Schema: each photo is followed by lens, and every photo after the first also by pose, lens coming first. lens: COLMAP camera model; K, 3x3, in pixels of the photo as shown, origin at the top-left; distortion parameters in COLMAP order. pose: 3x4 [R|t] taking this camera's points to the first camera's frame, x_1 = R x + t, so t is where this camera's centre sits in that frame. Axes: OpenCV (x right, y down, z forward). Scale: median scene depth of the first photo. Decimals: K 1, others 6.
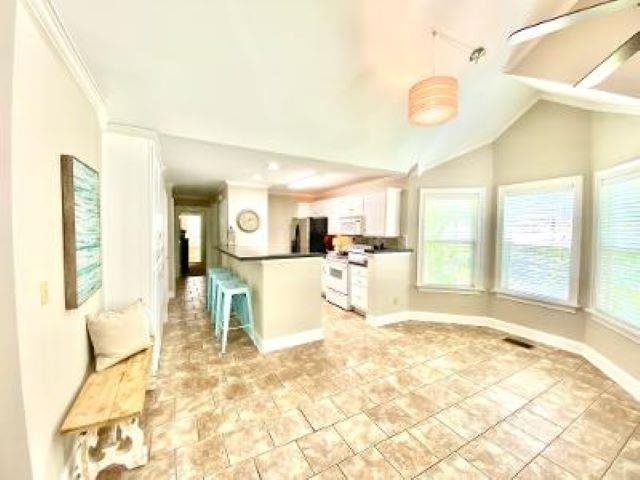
lens RADIAL K [[256.3, 0, 320.0], [0, 256.3, 240.0], [0, 0, 1]] dist [0.031835, -0.027032]
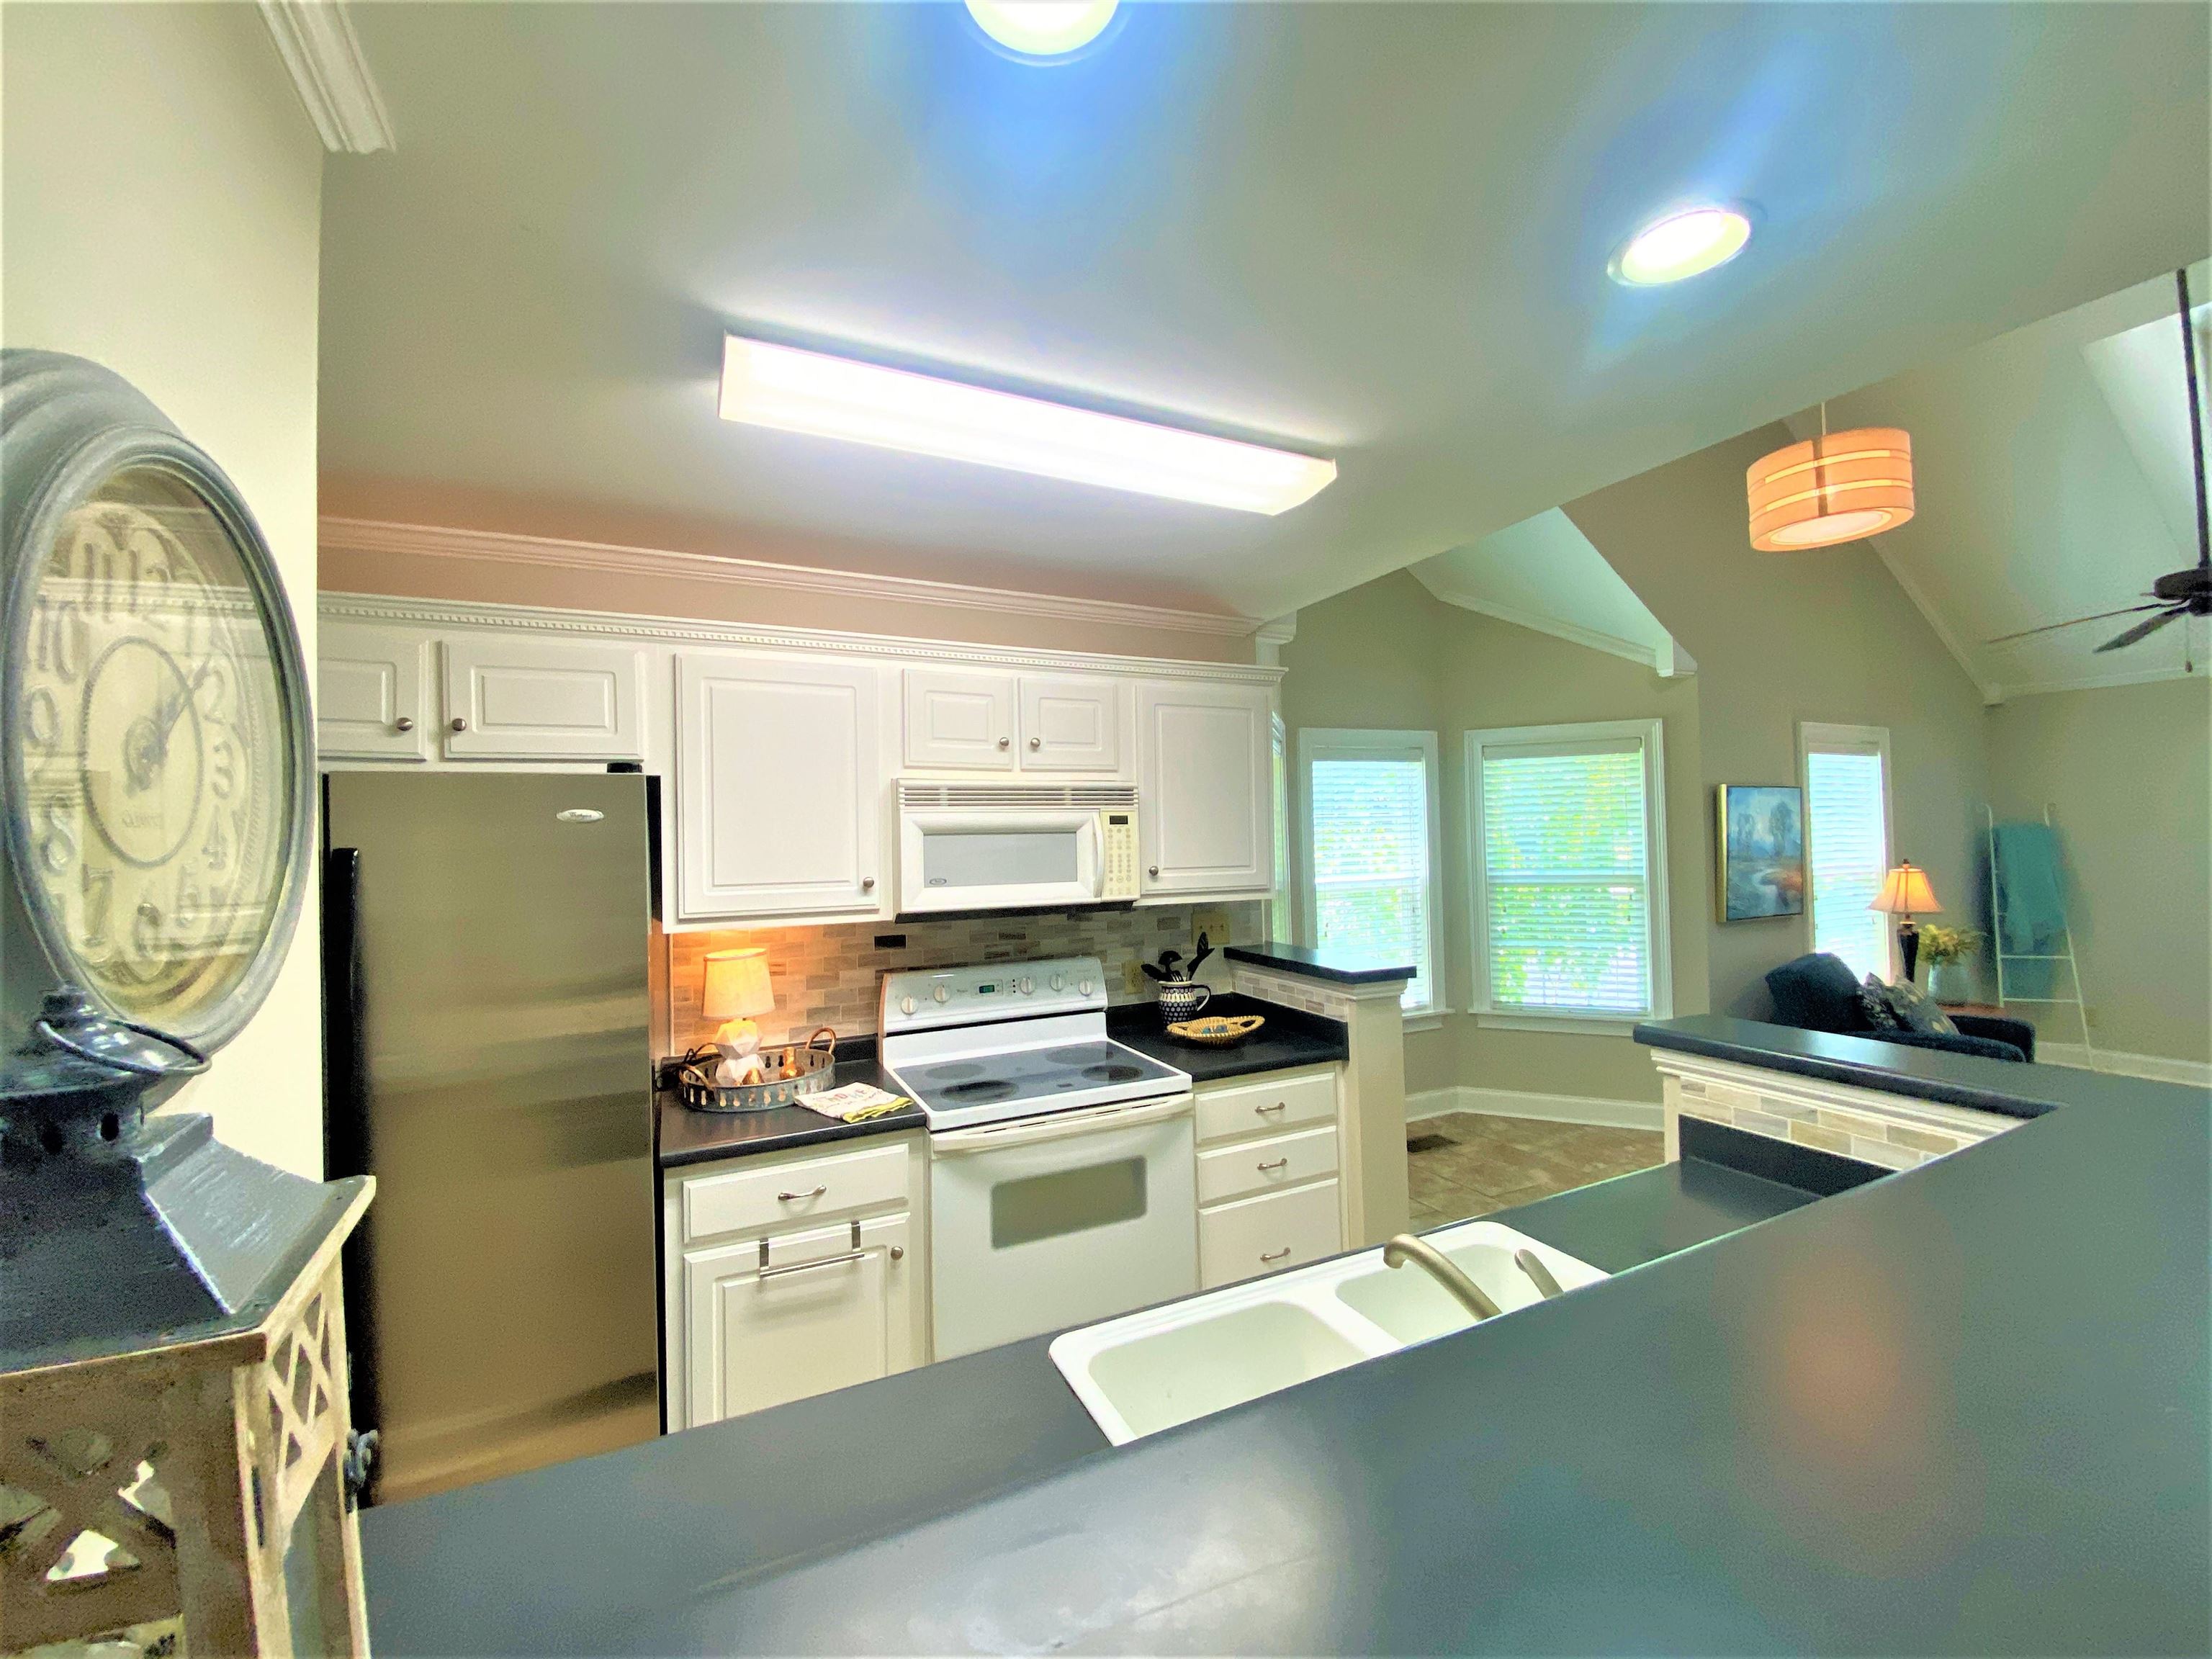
lens RADIAL K [[885.9, 0, 1106.0], [0, 885.9, 829.5], [0, 0, 1]] dist [0.031835, -0.027032]
pose [[0.067358, 0.005139, 0.997716, -0.613636], [0.066815, 0.997719, -0.009650, -0.090374], [-0.995489, 0.067313, 0.066861, 1.400207]]
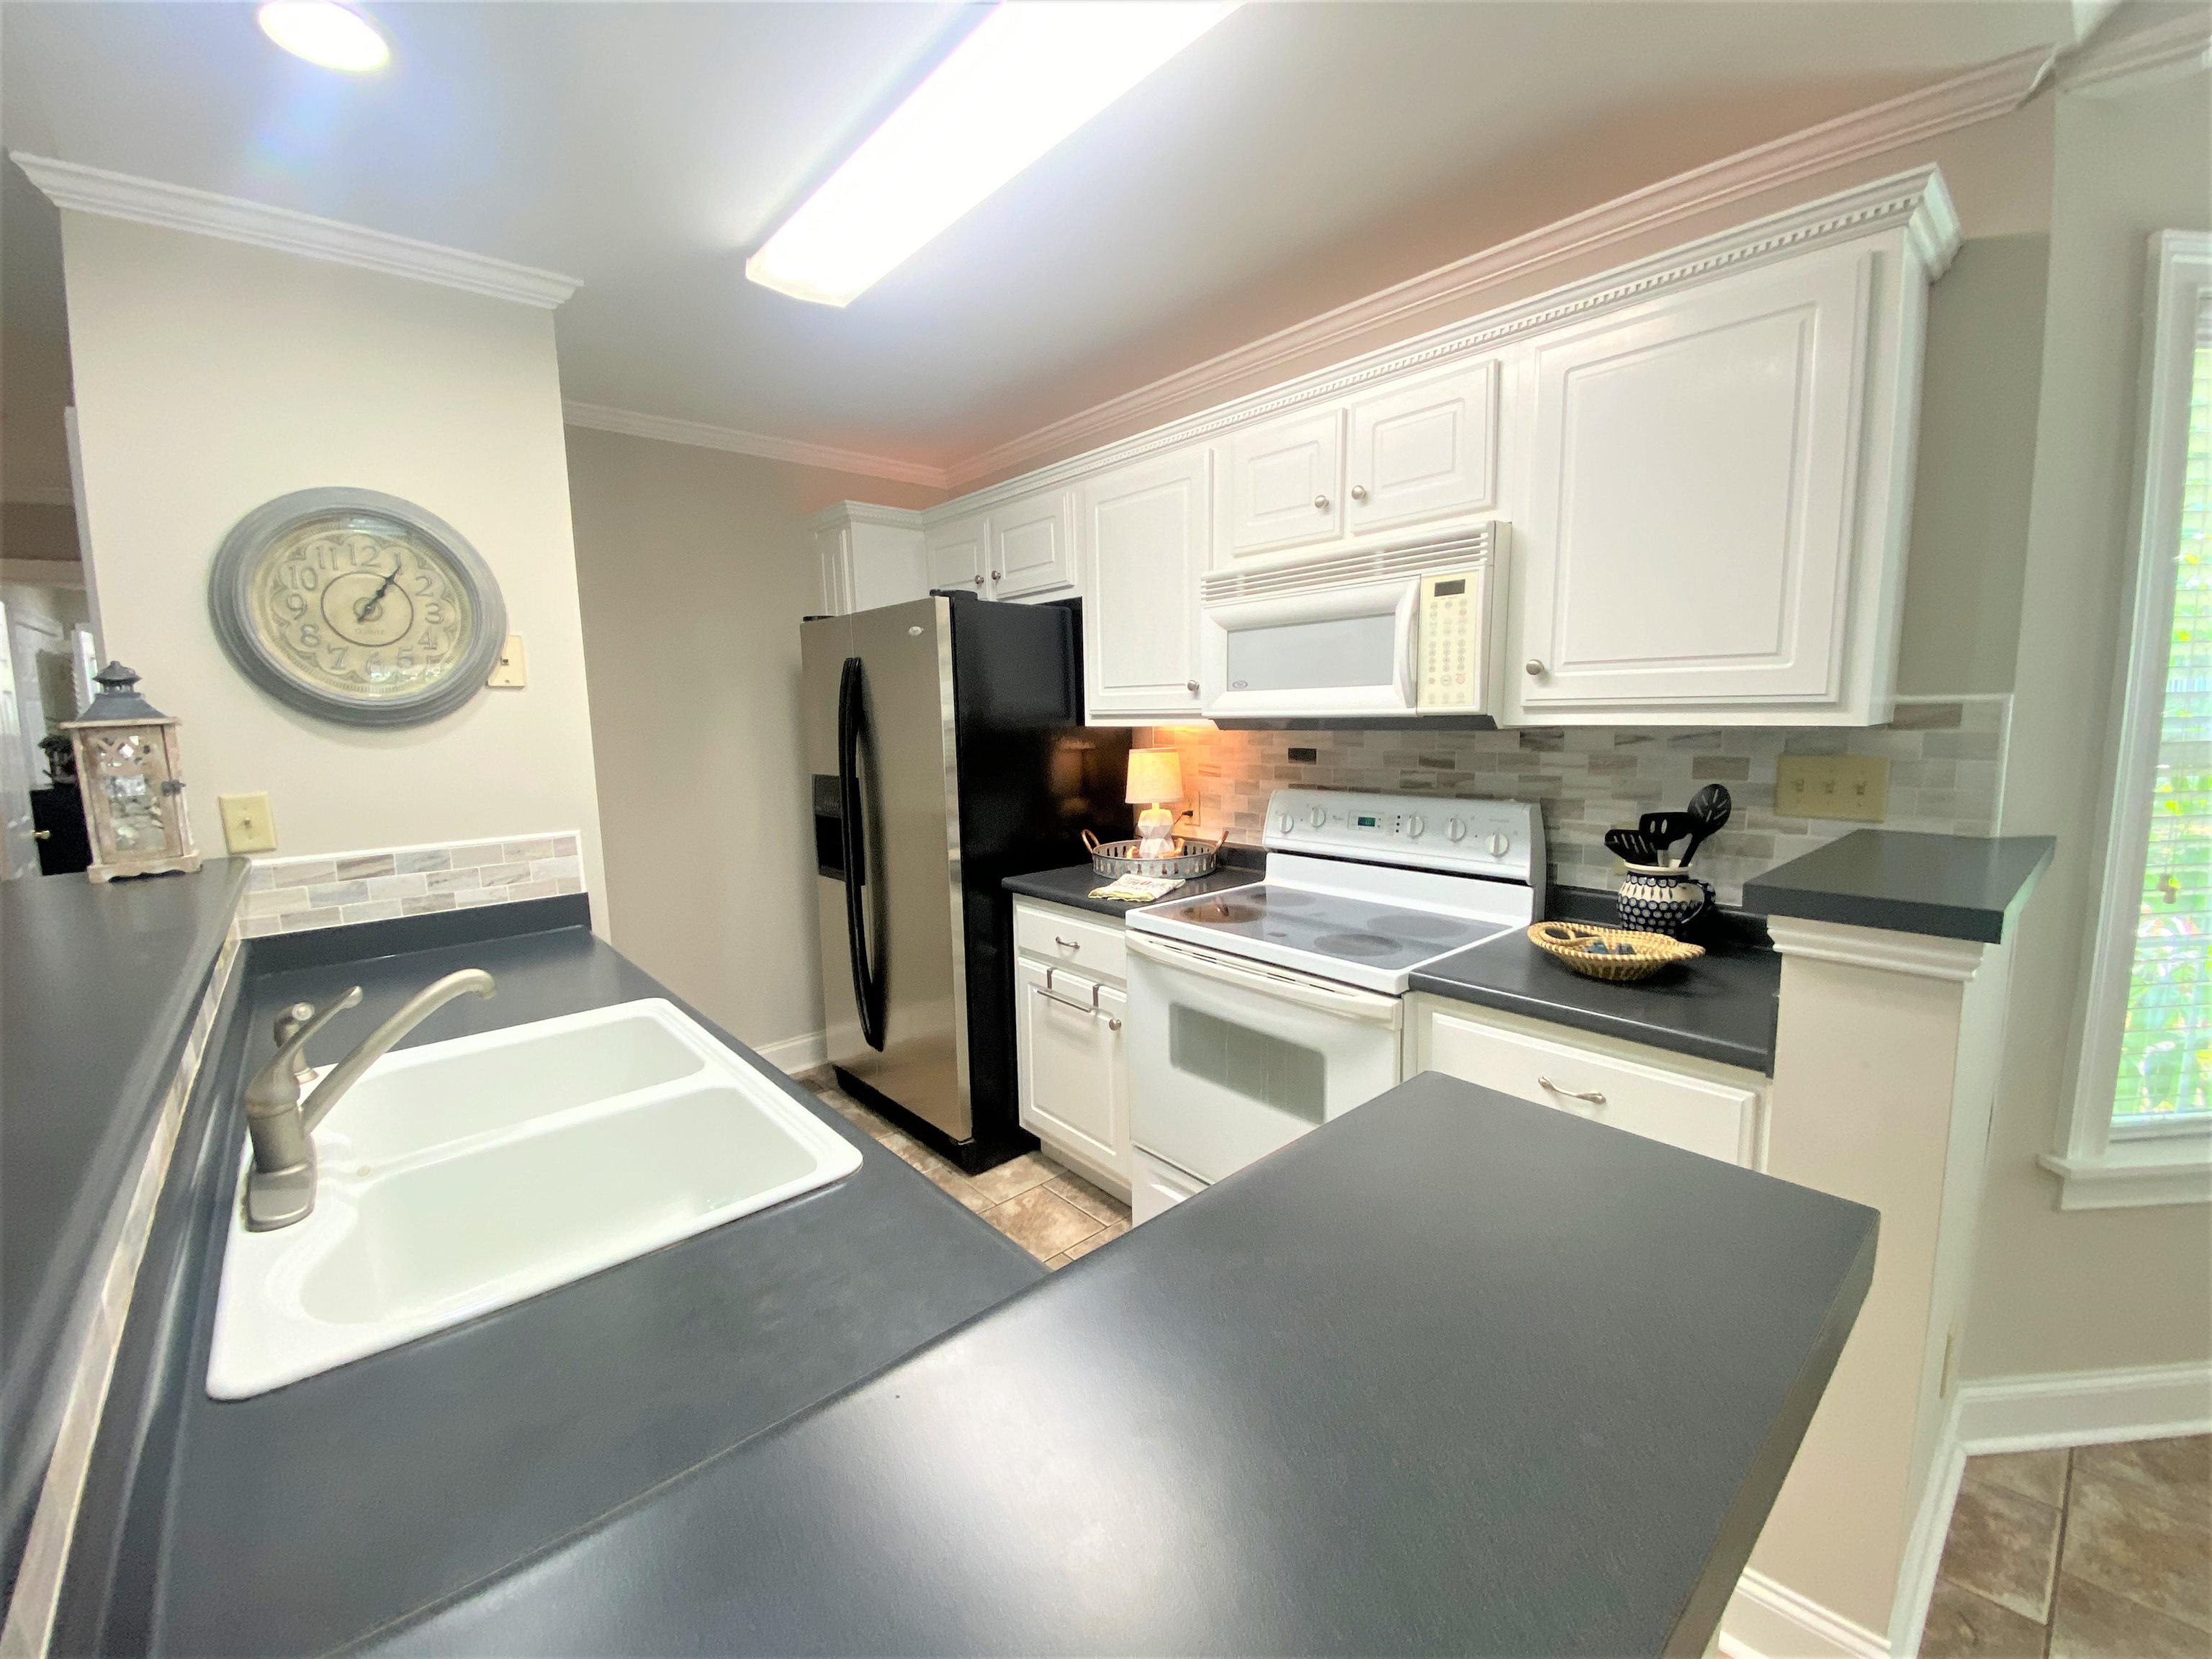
lens RADIAL K [[873.8, 0, 1076.5], [0, 873.8, 847.8], [0, 0, 1]] dist [0.000993, -0.000097]
pose [[0.979578, -0.058273, 0.192437, -0.120729], [0.036970, 0.992965, 0.112490, -0.017448], [-0.197638, -0.103079, 0.974840, 0.951221]]
